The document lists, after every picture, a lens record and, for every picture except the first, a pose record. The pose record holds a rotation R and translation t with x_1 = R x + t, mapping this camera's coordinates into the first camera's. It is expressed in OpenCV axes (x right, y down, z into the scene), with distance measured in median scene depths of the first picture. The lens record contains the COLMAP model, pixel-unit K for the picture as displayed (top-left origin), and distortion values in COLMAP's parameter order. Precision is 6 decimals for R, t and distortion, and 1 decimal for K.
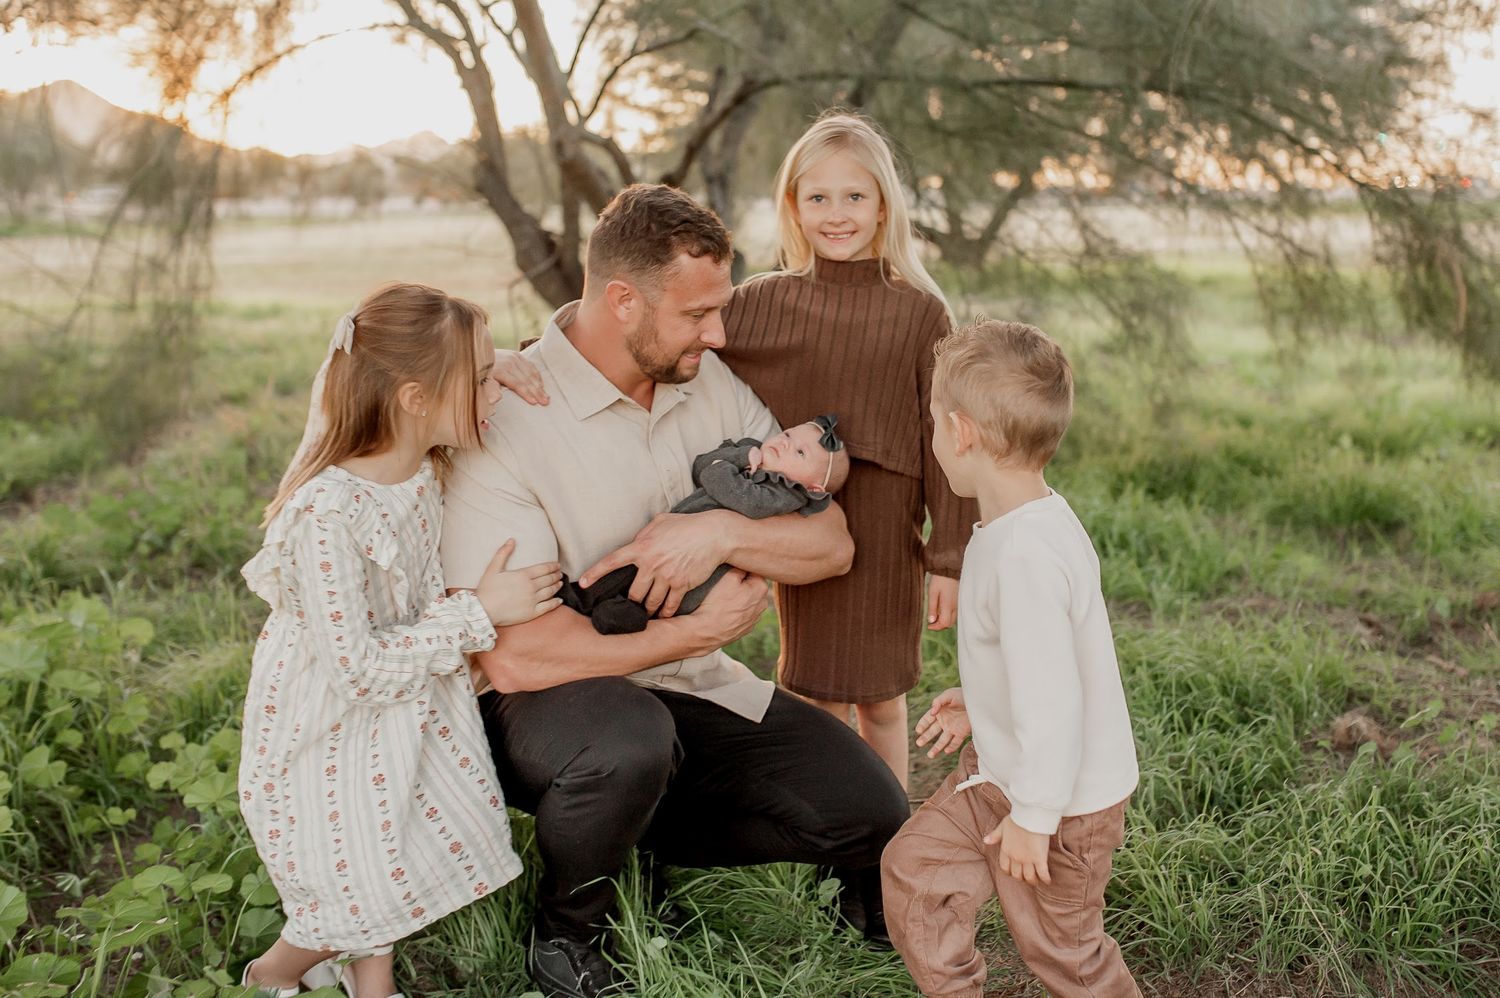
lens RADIAL K [[2024.5, 0, 750.0], [0, 2024.5, 499.0], [0, 0, 1]] dist [-0.024735, -0.101222]
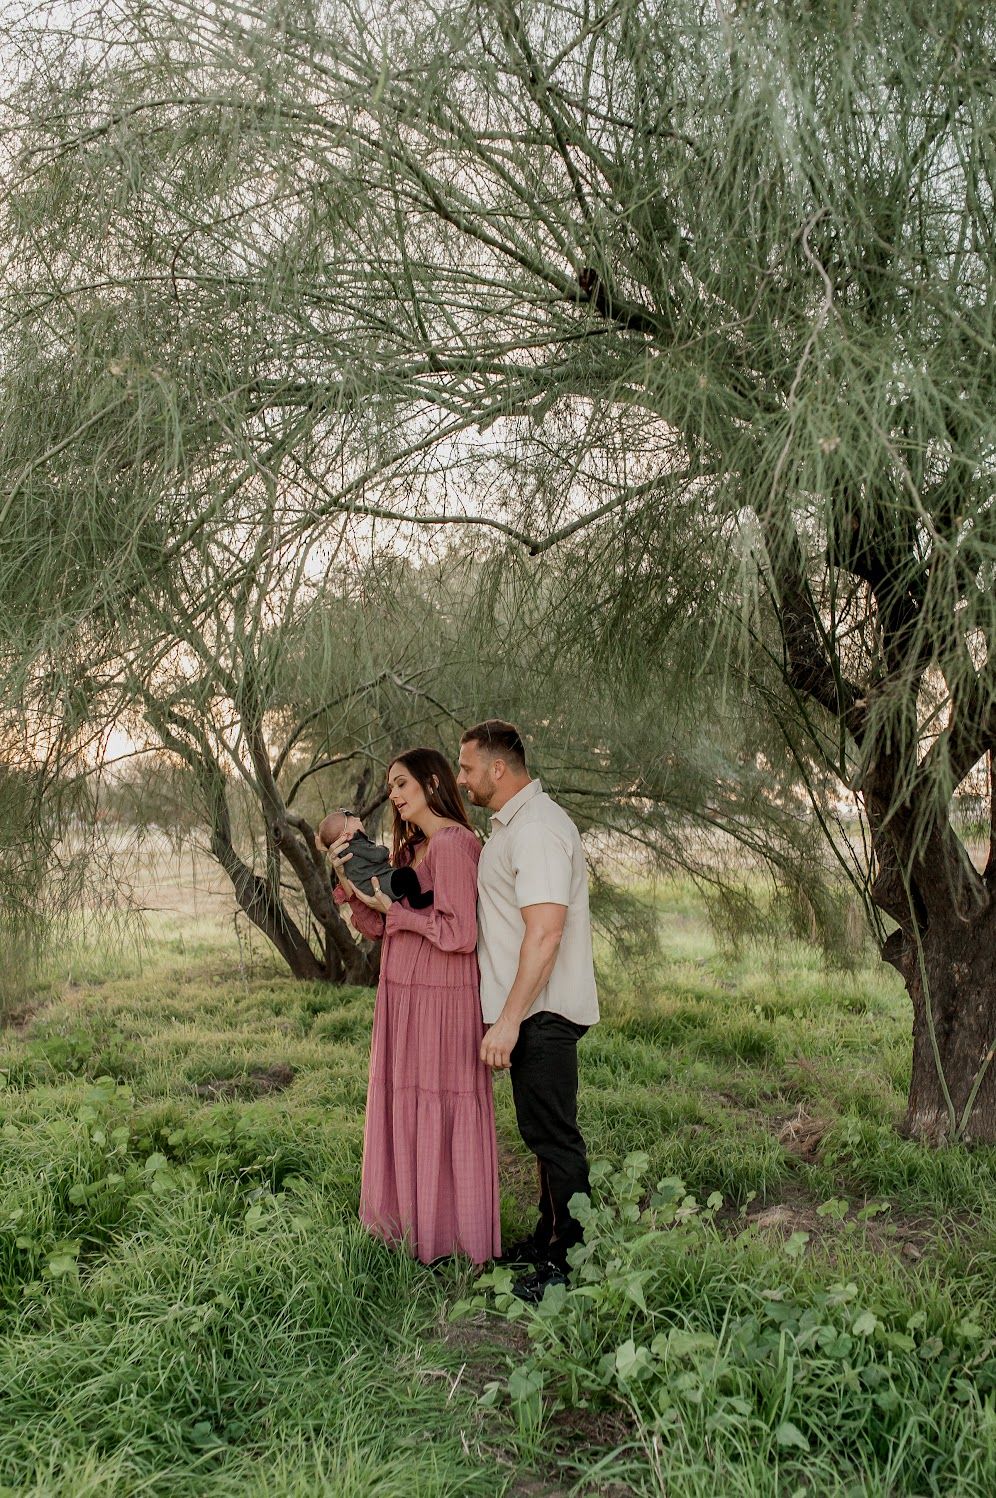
lens RADIAL K [[2021.8, 0, 498.0], [0, 2021.8, 749.0], [0, 0, 1]] dist [-0.024735, -0.101222]
pose [[0.996745, 0.009385, 0.080067, -0.041143], [0.004570, 0.985026, -0.172345, 0.043446], [-0.080486, 0.172150, 0.981777, -0.592225]]
